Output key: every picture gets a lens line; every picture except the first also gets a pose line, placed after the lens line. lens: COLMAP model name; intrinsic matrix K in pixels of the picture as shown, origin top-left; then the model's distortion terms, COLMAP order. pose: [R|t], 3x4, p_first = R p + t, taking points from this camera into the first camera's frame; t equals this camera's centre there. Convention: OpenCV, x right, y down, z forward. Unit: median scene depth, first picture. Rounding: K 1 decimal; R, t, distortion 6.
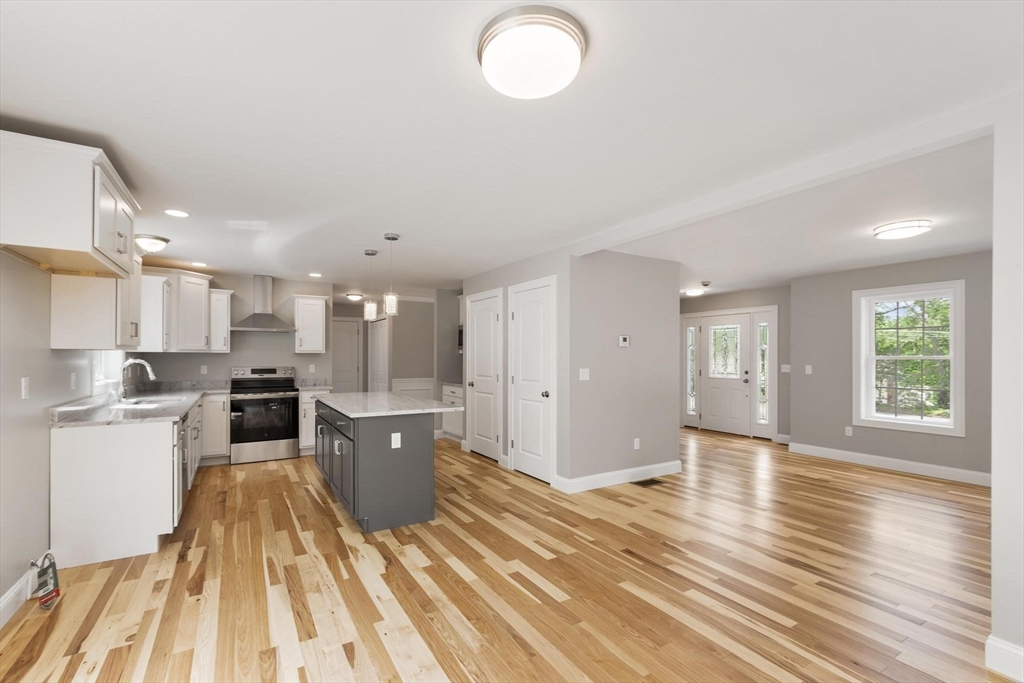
lens RADIAL K [[443.2, 0, 496.0], [0, 443.2, 357.0], [0, 0, 1]] dist [0.002061, -0.001198]
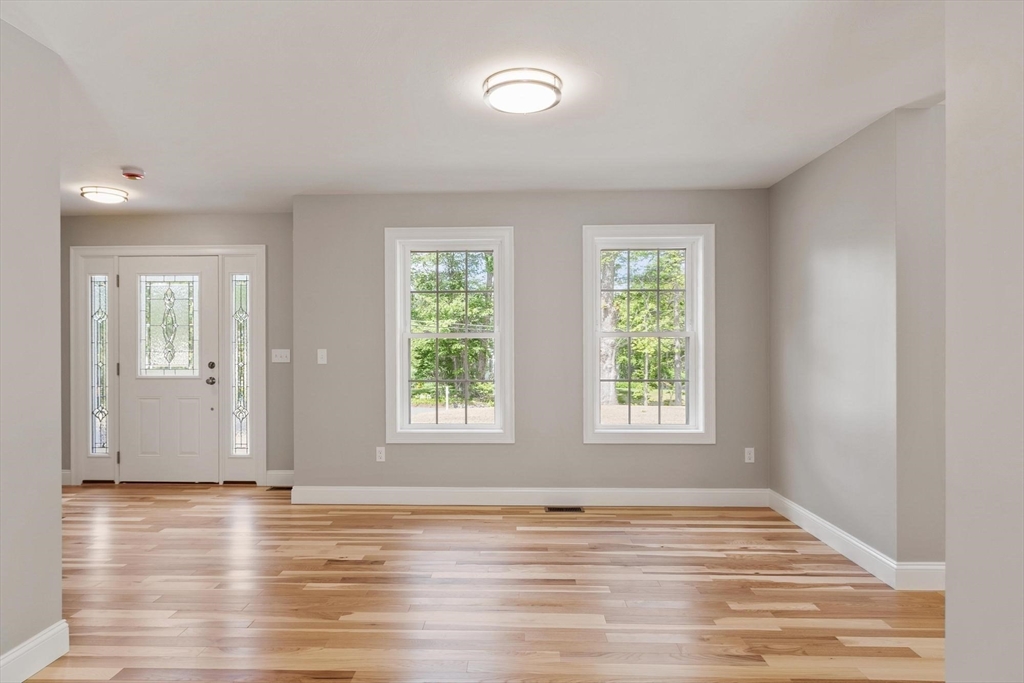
lens RADIAL K [[583.4, 0, 507.6], [0, 583.4, 342.1], [0, 0, 1]] dist [0.002546, -0.004001]
pose [[0.522299, 0.000739, 0.852762, 0.191167], [0.005042, 0.999979, -0.003954, 0.015016], [-0.852748, 0.006365, 0.522285, 0.418775]]
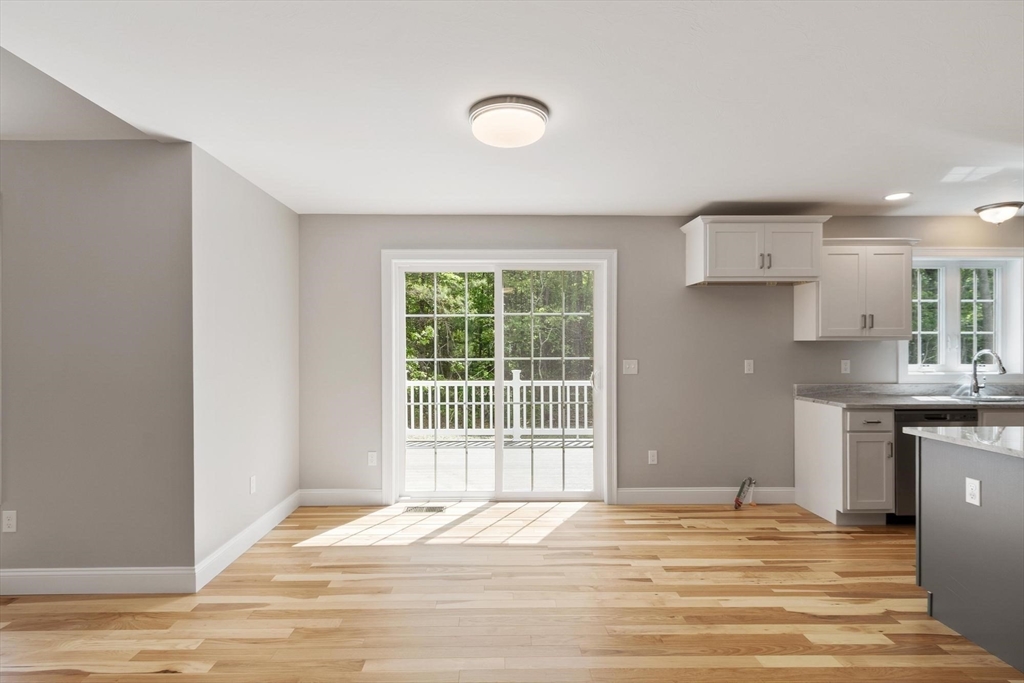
lens RADIAL K [[514.9, 0, 507.0], [0, 514.9, 346.2], [0, 0, 1]] dist [0.001570, -0.000665]
pose [[-0.479930, -0.000039, -0.877307, 0.409403], [0.001691, 0.999998, -0.000970, -0.001913], [0.877305, -0.001949, -0.479929, 0.489994]]
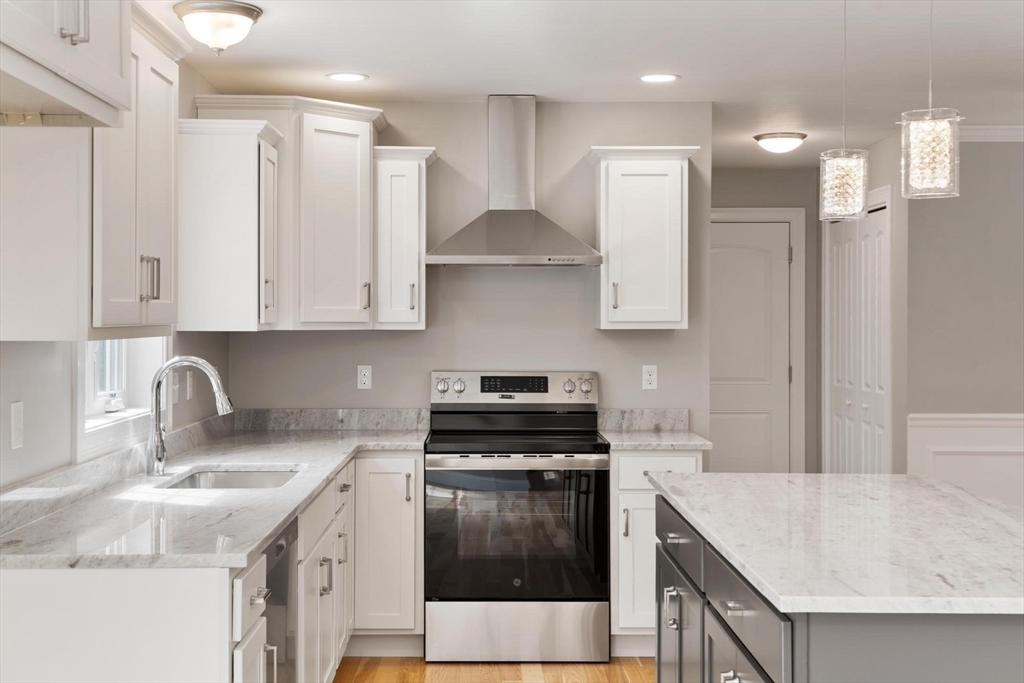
lens RADIAL K [[1316.2, 0, 486.2], [0, 1316.2, 325.5], [0, 0, 1]] dist [-0.038054, 0.000000]
pose [[0.865262, -0.000039, -0.501320, -0.054917], [0.001585, 0.999995, 0.002658, -0.016024], [0.501317, -0.003095, 0.865258, 0.155177]]
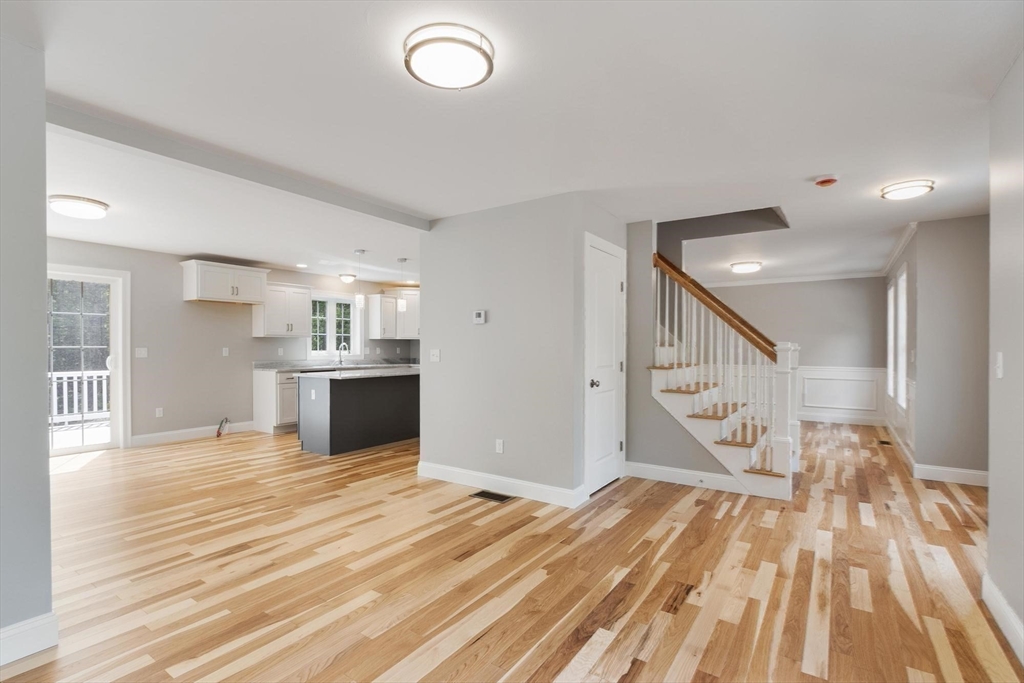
lens RADIAL K [[477.6, 0, 484.6], [0, 477.6, 350.6], [0, 0, 1]] dist [0.009134, 0.000358]
pose [[0.410684, 0.005539, -0.911761, 0.922090], [0.001072, 0.999978, 0.006558, 0.017980], [0.911777, -0.003671, 0.410669, 0.536680]]
